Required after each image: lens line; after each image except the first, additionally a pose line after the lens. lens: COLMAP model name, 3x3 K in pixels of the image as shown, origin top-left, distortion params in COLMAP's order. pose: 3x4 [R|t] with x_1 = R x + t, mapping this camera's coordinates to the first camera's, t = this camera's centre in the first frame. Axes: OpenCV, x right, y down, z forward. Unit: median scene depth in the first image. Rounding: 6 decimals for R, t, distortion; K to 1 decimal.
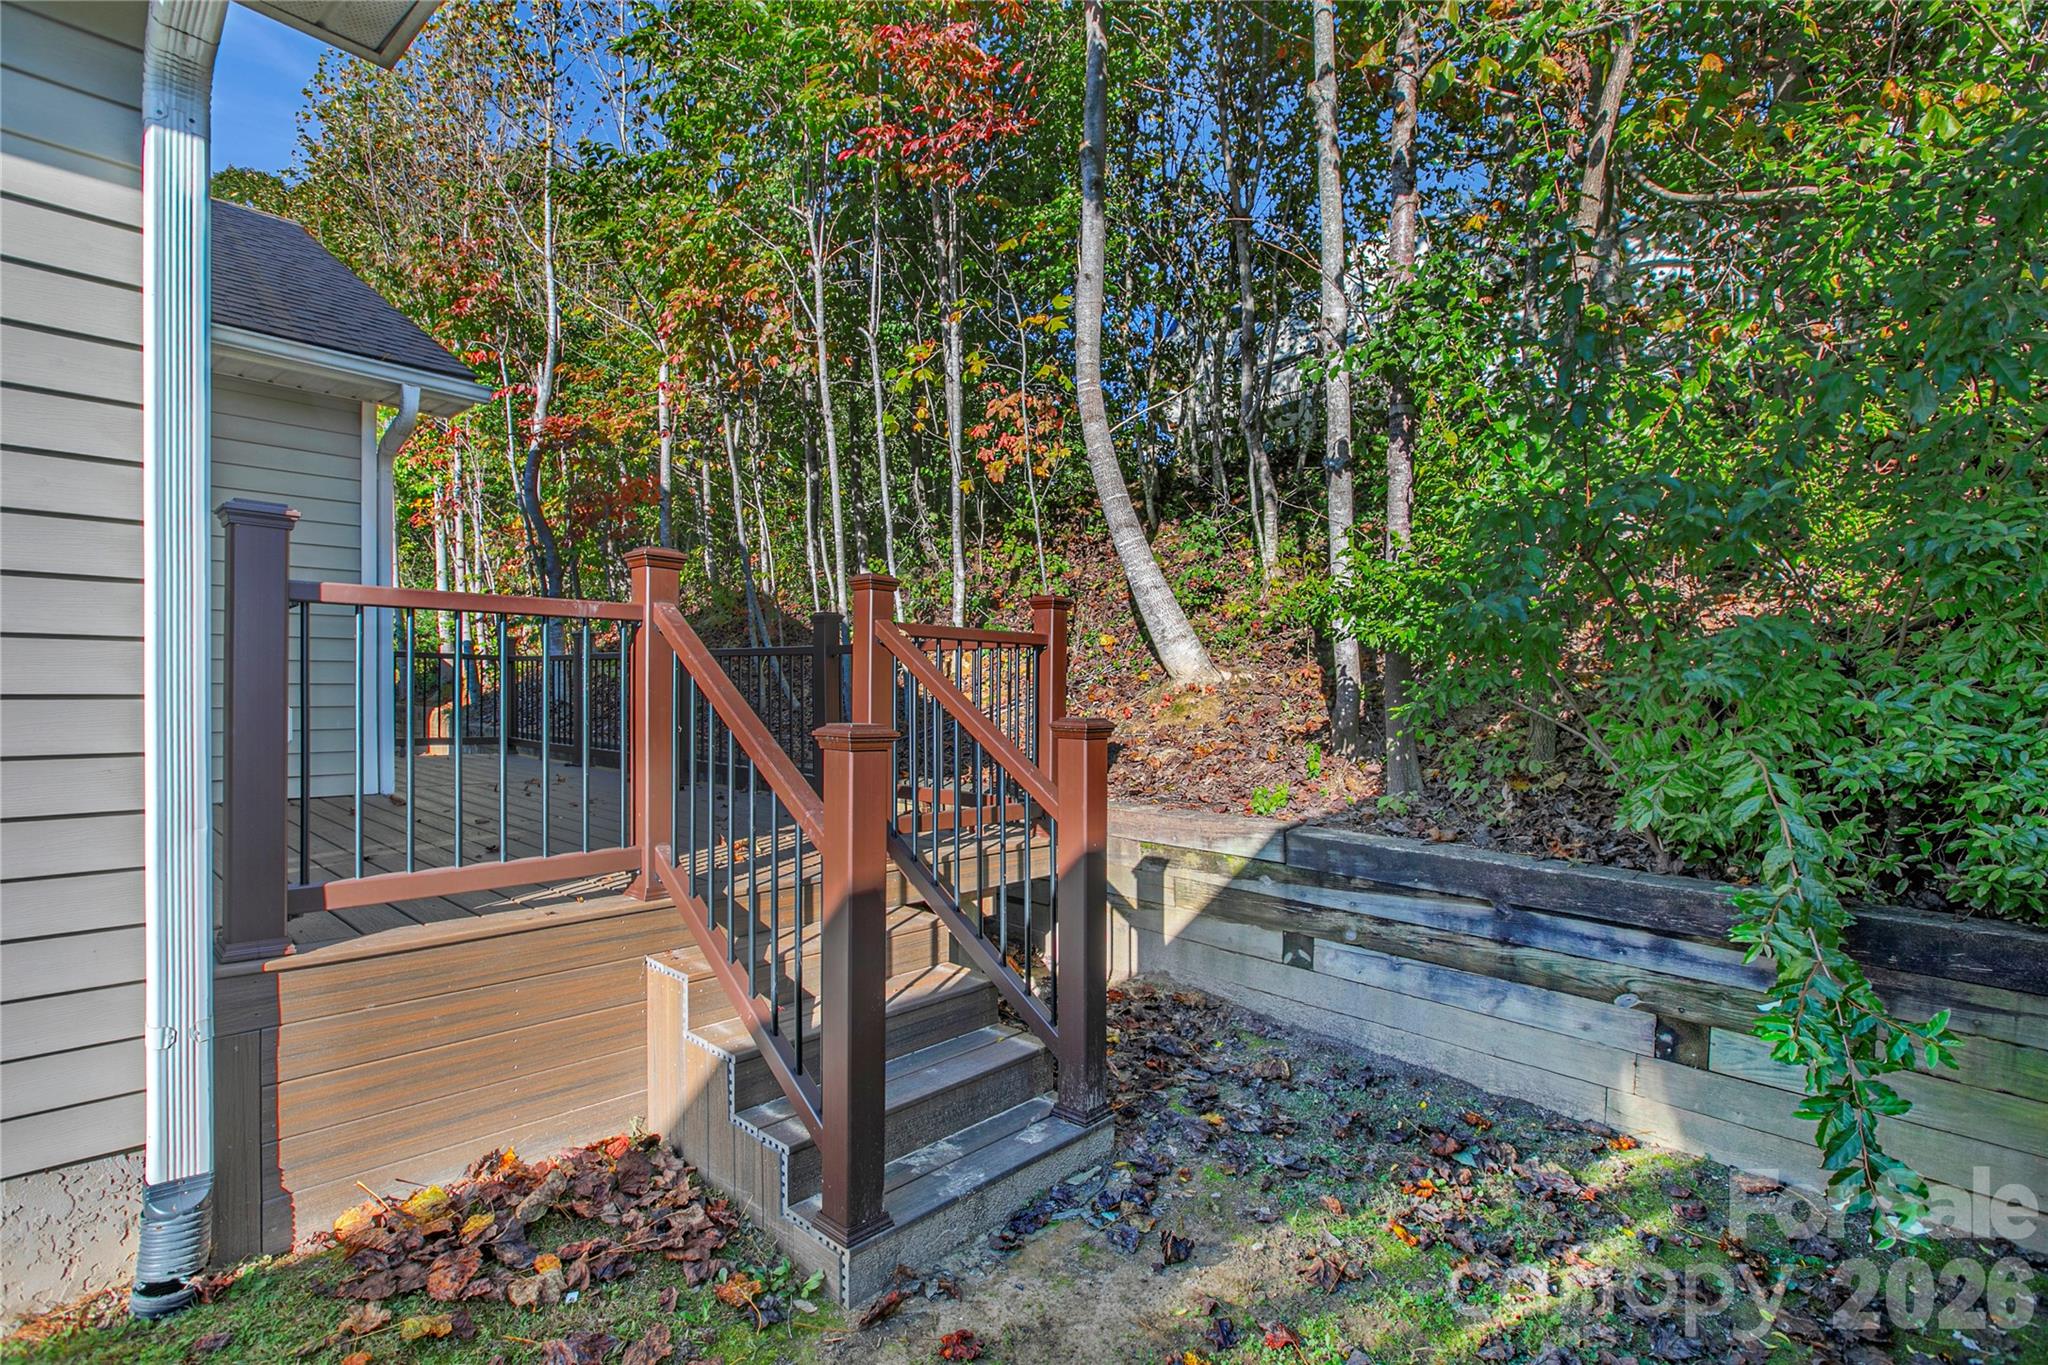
lens RADIAL K [[1013.2, 0, 1025.9], [0, 1013.2, 714.6], [0, 0, 1]] dist [-0.046100, 0.000149]
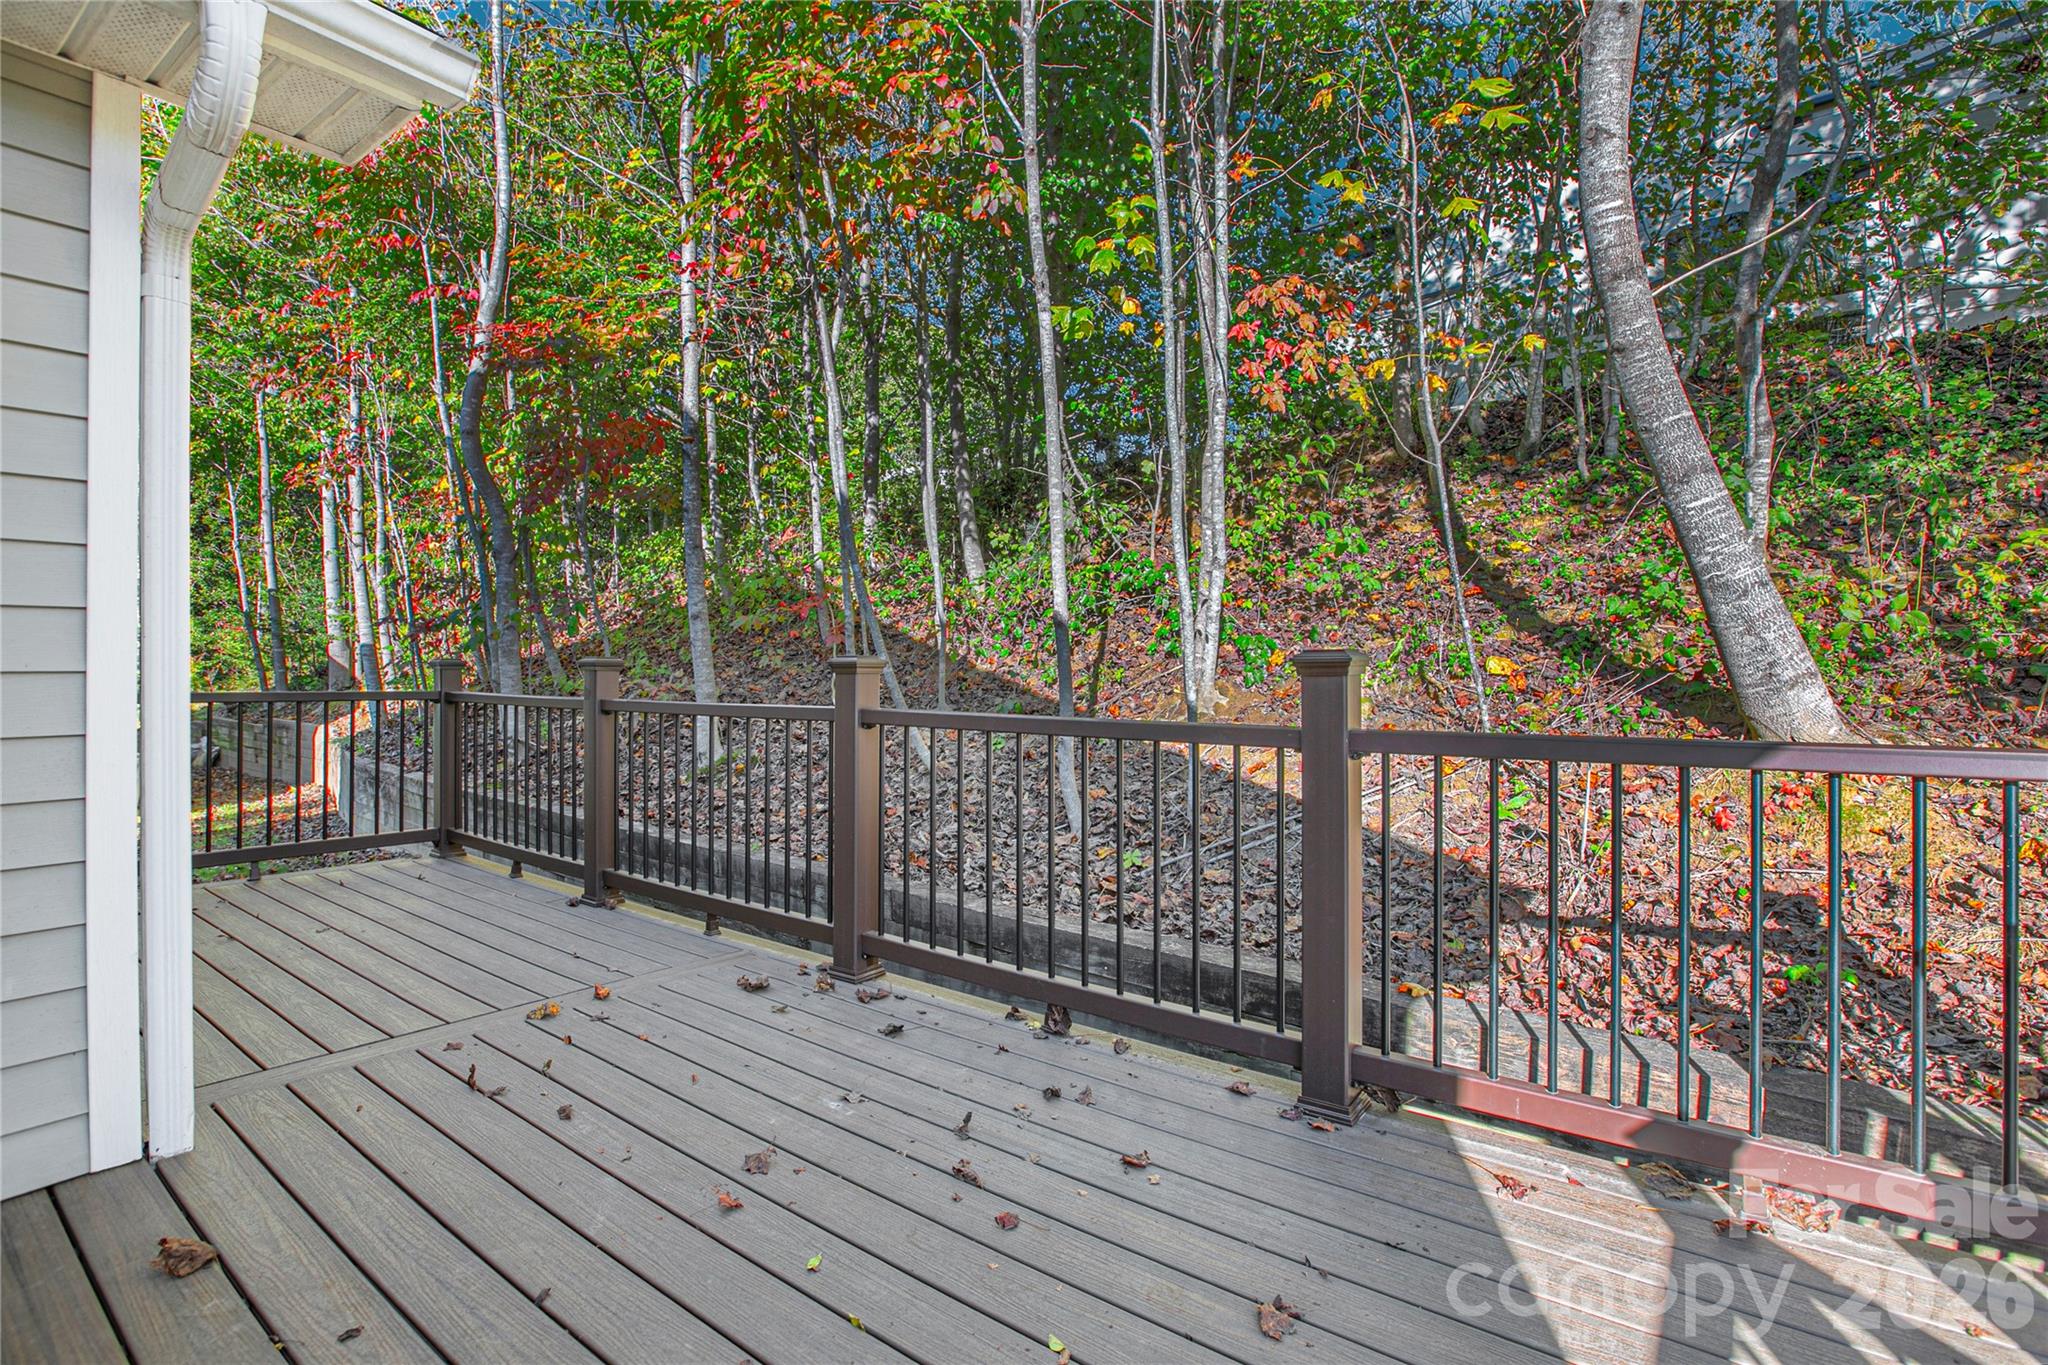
lens RADIAL K [[981.5, 0, 1016.1], [0, 981.5, 659.5], [0, 0, 1]] dist [-0.052392, 0.019232]
pose [[0.995734, -0.013234, 0.091315, -0.175167], [0.015793, 0.999501, -0.027356, -0.043320], [-0.090908, 0.028682, 0.995446, 0.295097]]
